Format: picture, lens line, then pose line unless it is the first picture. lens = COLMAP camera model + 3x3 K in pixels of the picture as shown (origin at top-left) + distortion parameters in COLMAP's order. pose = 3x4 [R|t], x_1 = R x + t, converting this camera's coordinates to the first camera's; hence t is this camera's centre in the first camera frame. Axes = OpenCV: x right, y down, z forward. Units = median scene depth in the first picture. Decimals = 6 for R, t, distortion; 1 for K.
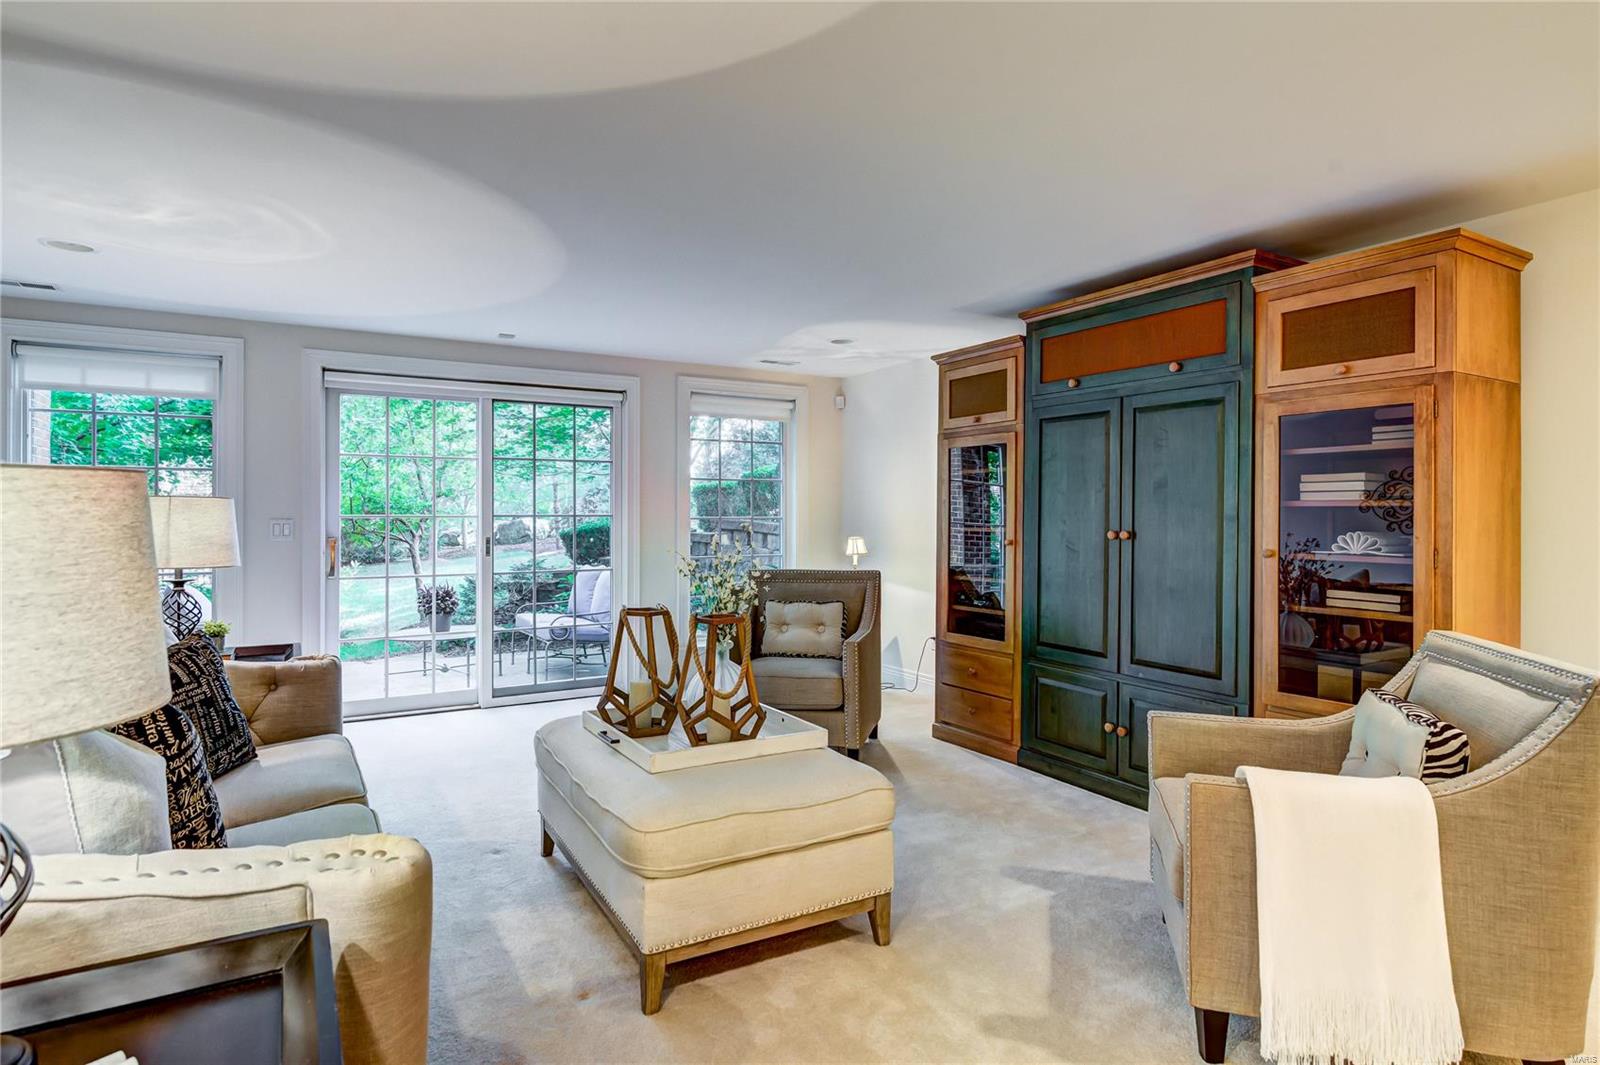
lens RADIAL K [[873.0, 0, 803.8], [0, 873.0, 522.2], [0, 0, 1]] dist [0.003958, -0.000762]
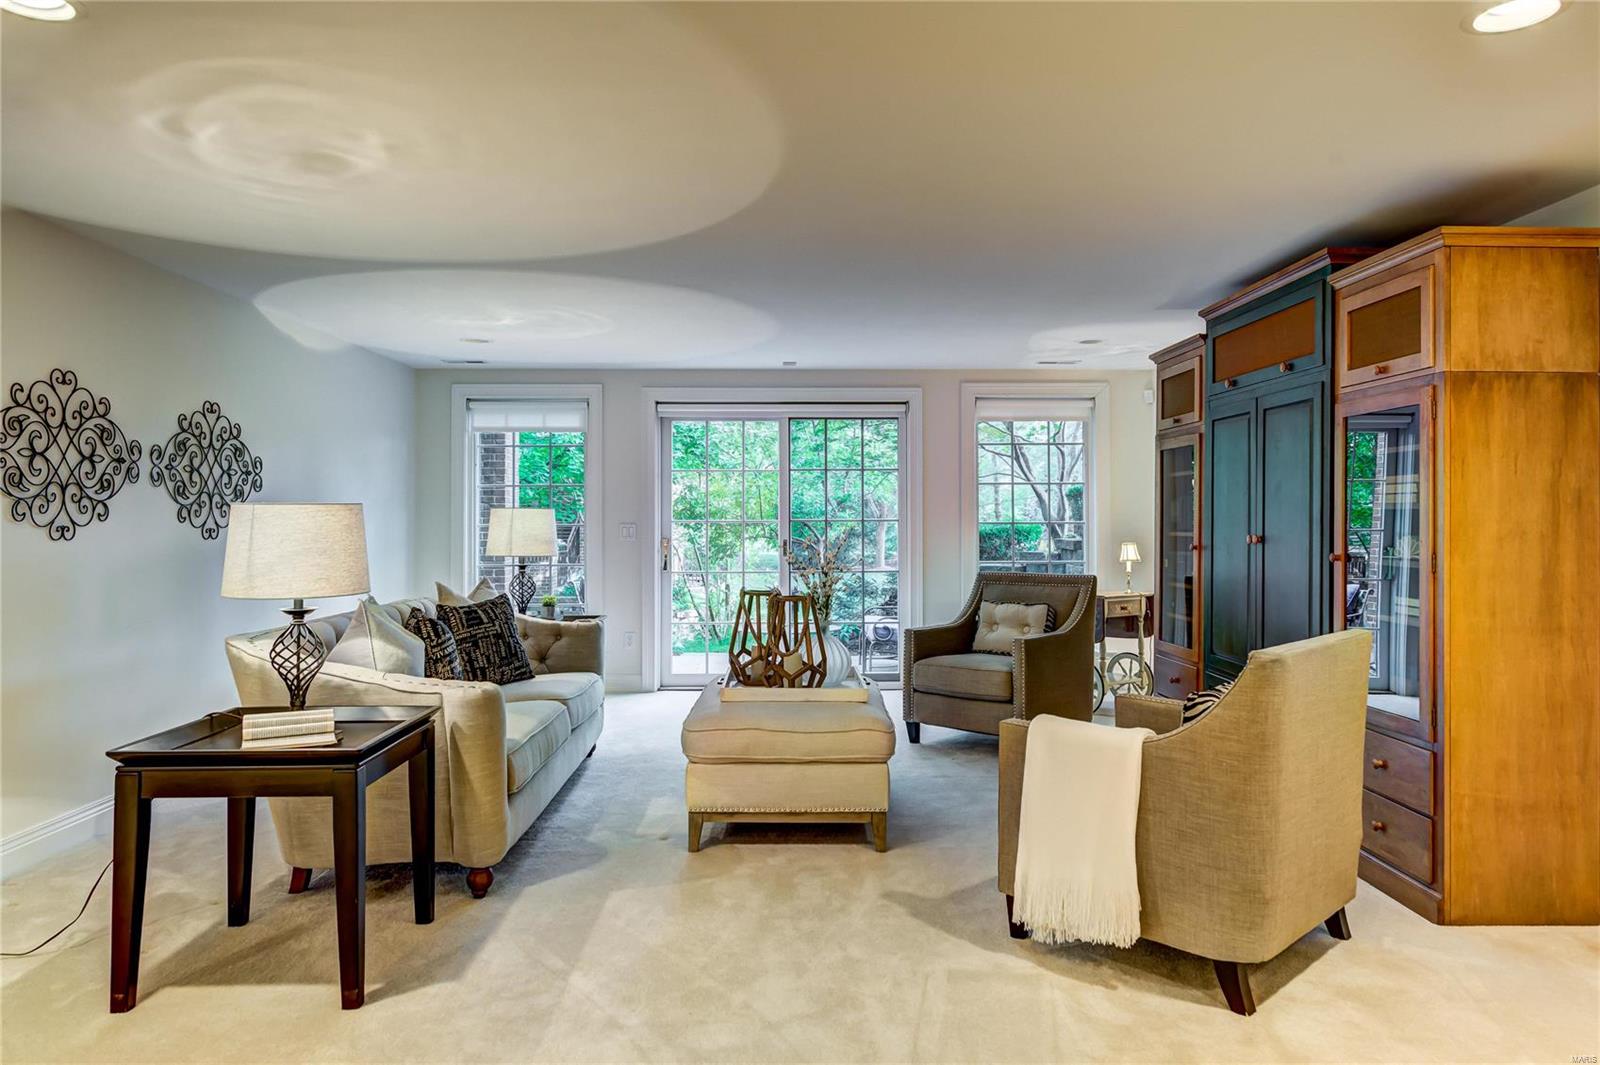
lens RADIAL K [[1062.5, 0, 800.0], [0, 1062.5, 532.5], [0, 0, 1]] dist [-0.000755, -0.000659]
pose [[0.868010, 0.003685, -0.496533, 0.599878], [-0.001864, 0.999990, 0.004164, 0.003707], [0.496543, -0.002689, 0.868008, -0.330781]]
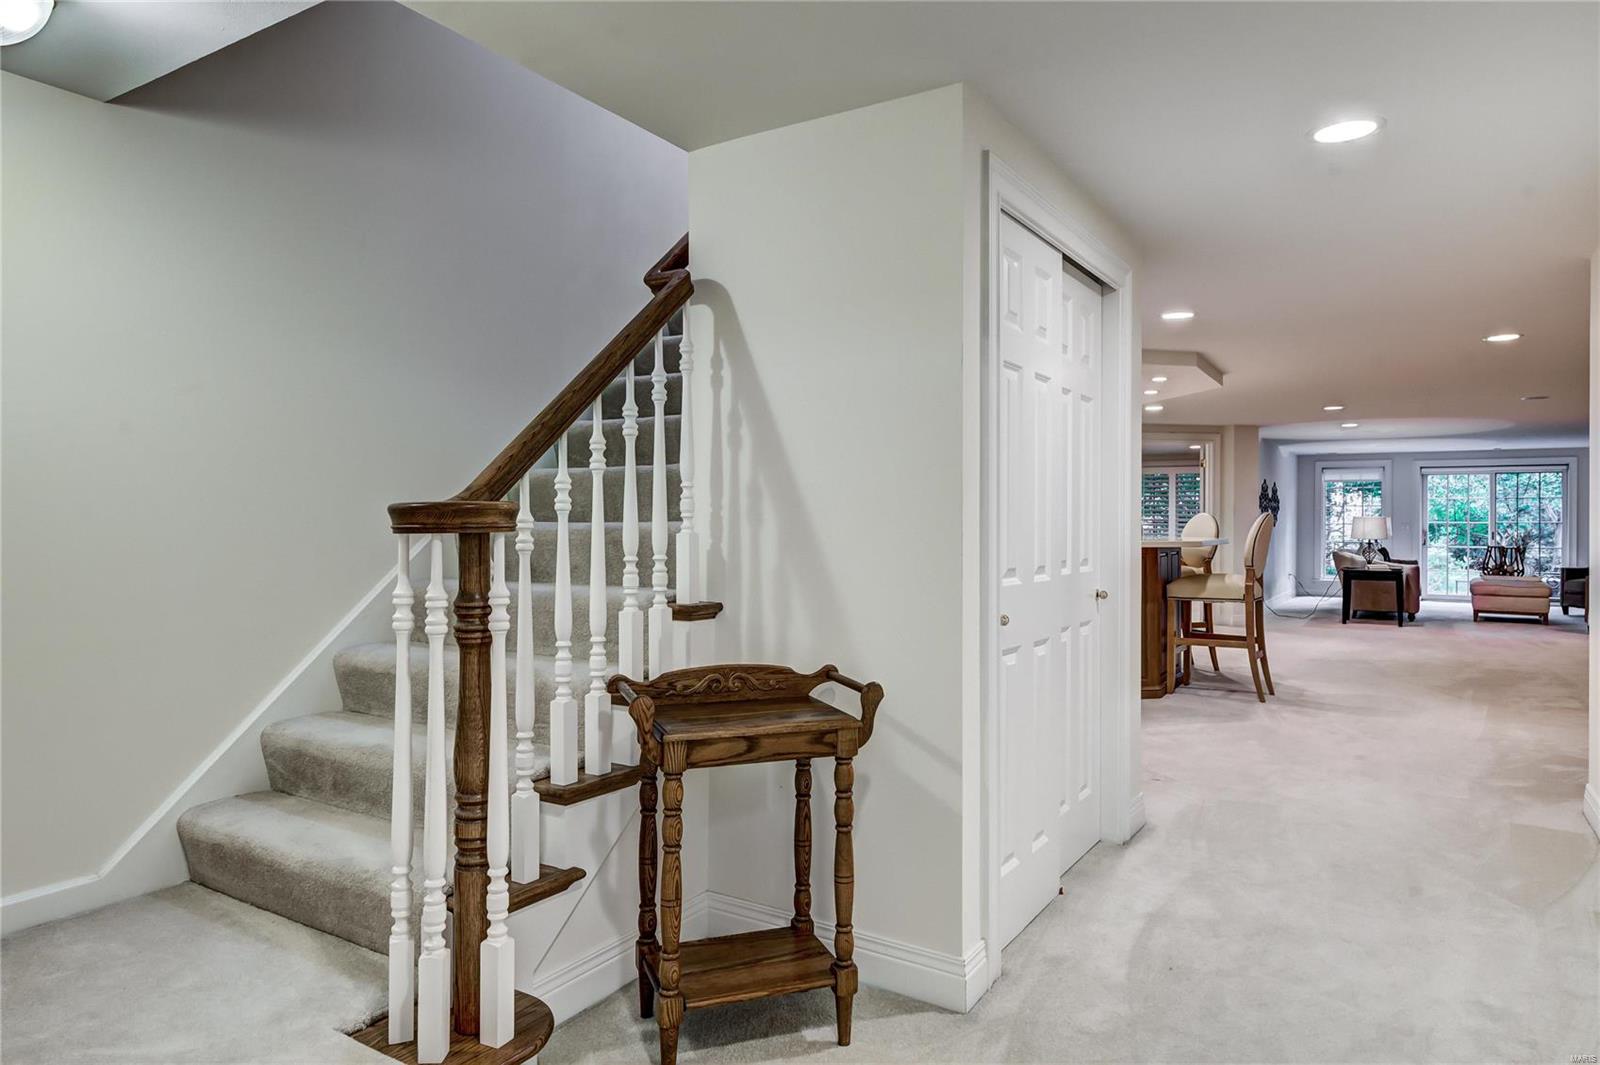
lens RADIAL K [[1007.7, 0, 794.5], [0, 1007.7, 517.0], [0, 0, 1]] dist [0.000891, 0.000053]
pose [[0.456302, -0.001975, -0.889823, 2.101103], [-0.012507, 0.999885, -0.008633, 0.041724], [0.889737, 0.015068, 0.456225, -3.358863]]
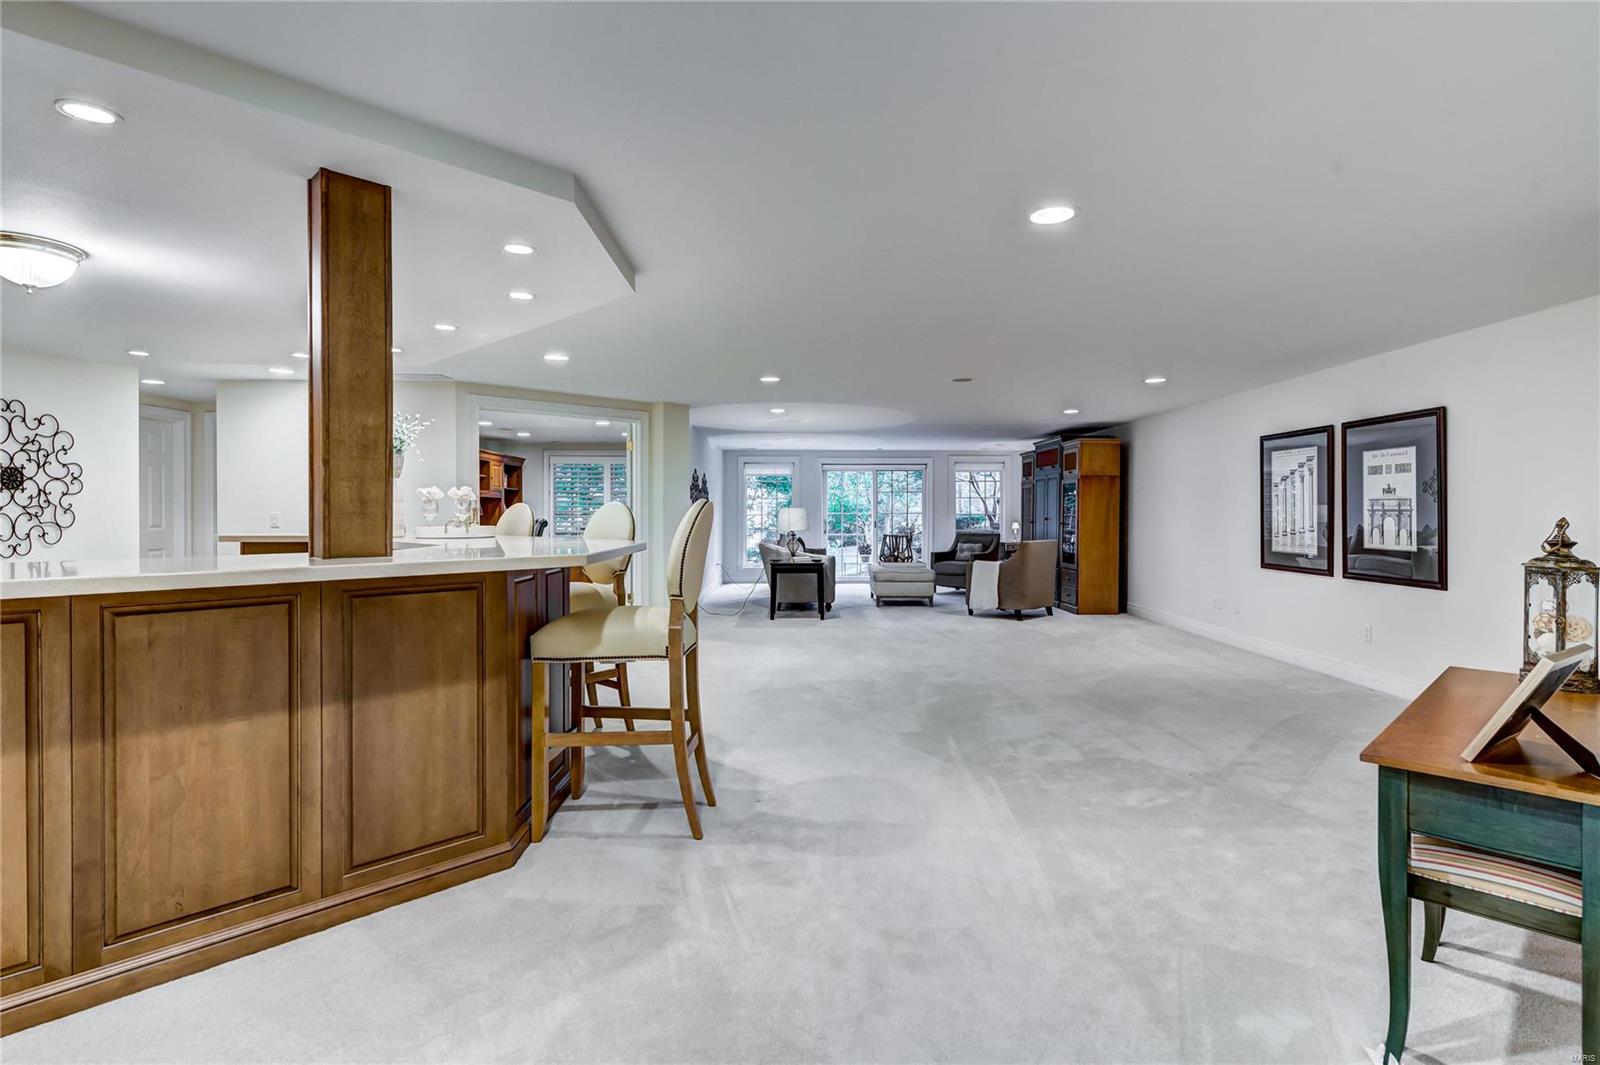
lens RADIAL K [[810.8, 0, 798.3], [0, 810.8, 522.4], [0, 0, 1]] dist [0.008824, -0.001012]
pose [[0.861744, 0.005677, -0.507312, 1.260128], [-0.004727, 0.999984, 0.003161, 0.025891], [0.507321, -0.000326, 0.861757, -2.288757]]
